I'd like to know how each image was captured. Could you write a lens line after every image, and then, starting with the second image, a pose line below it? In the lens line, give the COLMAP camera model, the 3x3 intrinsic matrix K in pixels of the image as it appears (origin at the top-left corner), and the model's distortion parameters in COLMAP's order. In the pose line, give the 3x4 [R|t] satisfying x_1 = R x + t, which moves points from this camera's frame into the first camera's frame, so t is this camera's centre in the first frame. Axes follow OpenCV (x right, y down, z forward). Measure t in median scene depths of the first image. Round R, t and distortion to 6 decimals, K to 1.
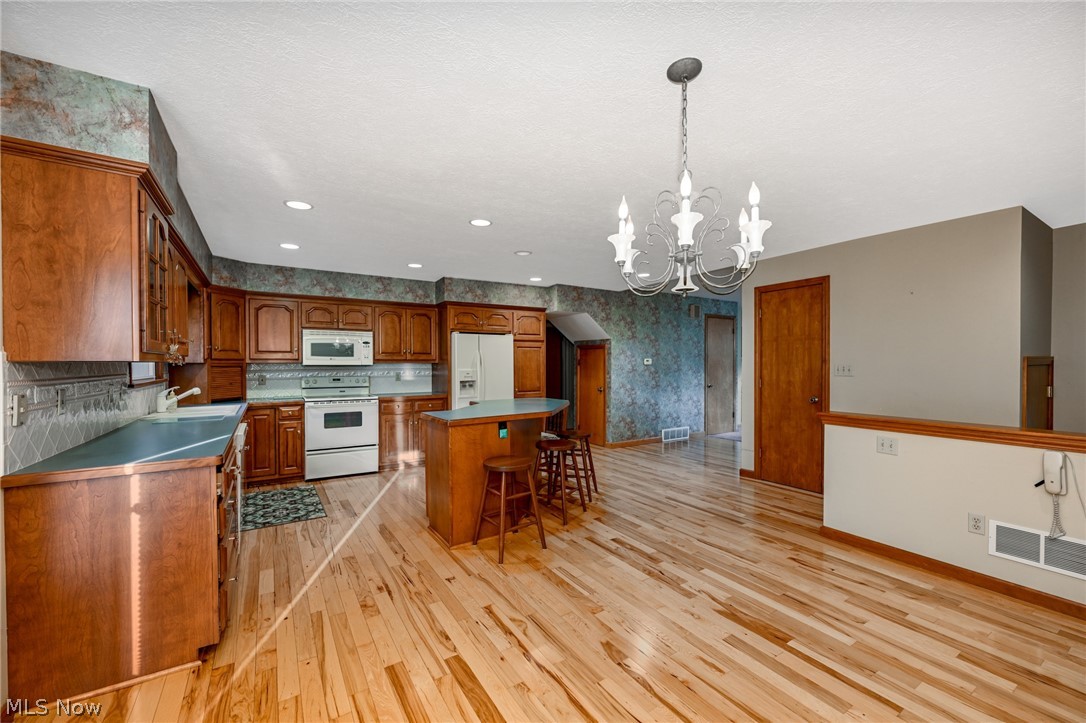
lens RADIAL K [[433.4, 0, 544.3], [0, 433.4, 363.2], [0, 0, 1]] dist [0.000880, 0.000149]
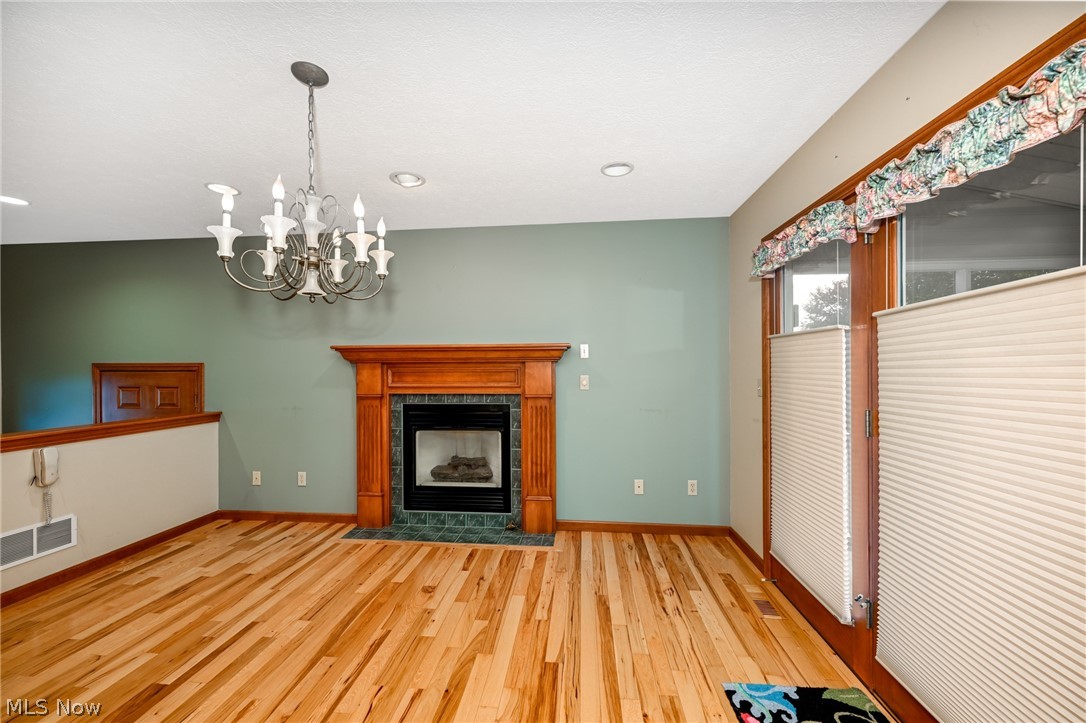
lens RADIAL K [[433.4, 0, 543.7], [0, 433.4, 366.0], [0, 0, 1]] dist [0.000880, 0.000149]
pose [[-0.787575, 0.007237, 0.616176, -0.556507], [0.009947, 0.999950, 0.000970, 0.006048], [-0.616138, 0.006893, -0.787608, 1.156034]]
